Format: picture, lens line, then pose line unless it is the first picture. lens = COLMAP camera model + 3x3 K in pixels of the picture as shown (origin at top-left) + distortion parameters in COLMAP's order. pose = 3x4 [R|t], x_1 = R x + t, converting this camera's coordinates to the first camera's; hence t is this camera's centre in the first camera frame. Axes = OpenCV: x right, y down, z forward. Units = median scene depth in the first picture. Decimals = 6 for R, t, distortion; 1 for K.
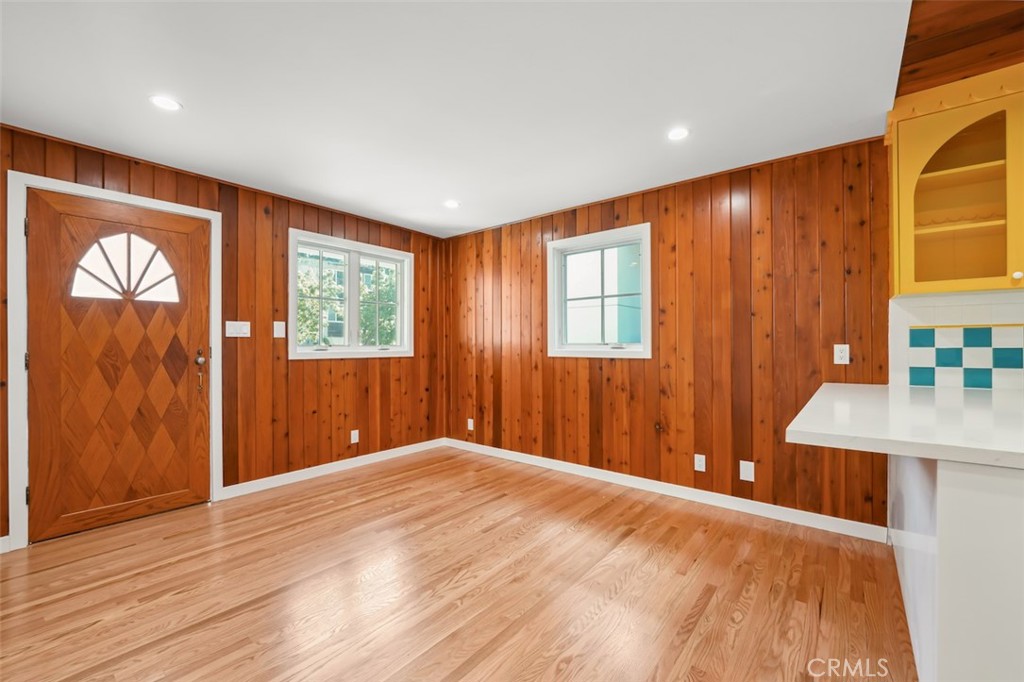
lens RADIAL K [[391.7, 0, 510.2], [0, 391.7, 345.4], [0, 0, 1]] dist [-0.059167, 0.006462]
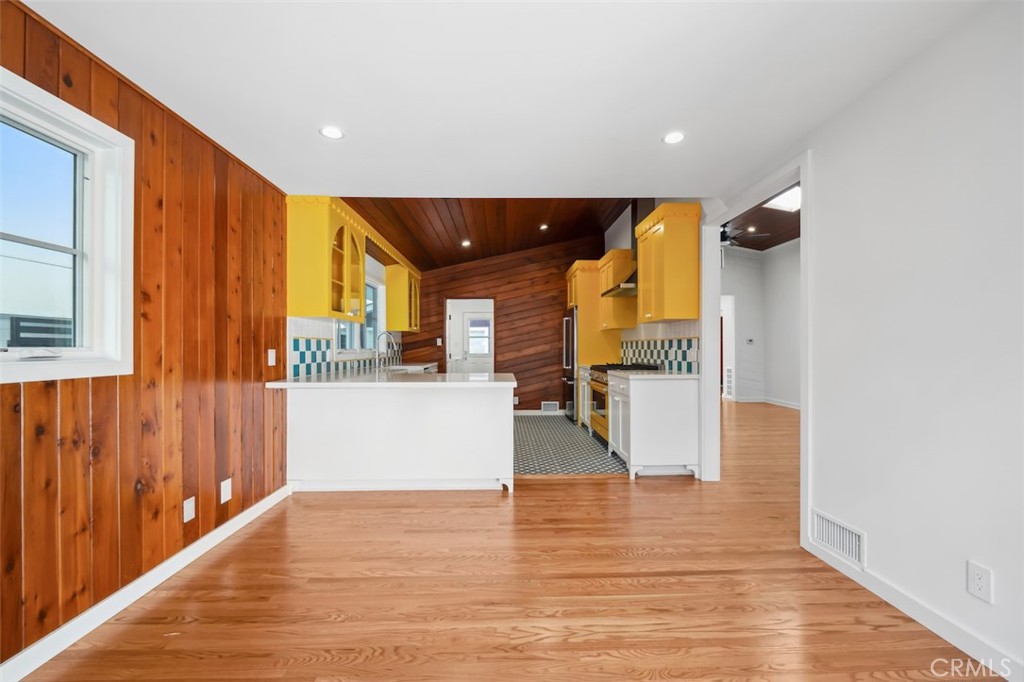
lens RADIAL K [[398.7, 0, 509.5], [0, 398.7, 346.2], [0, 0, 1]] dist [-0.011485, 0.006661]
pose [[-0.619285, 0.003024, 0.785160, -0.504587], [-0.000705, 0.999990, -0.004407, -0.007145], [-0.785166, -0.003282, -0.619277, 1.015869]]
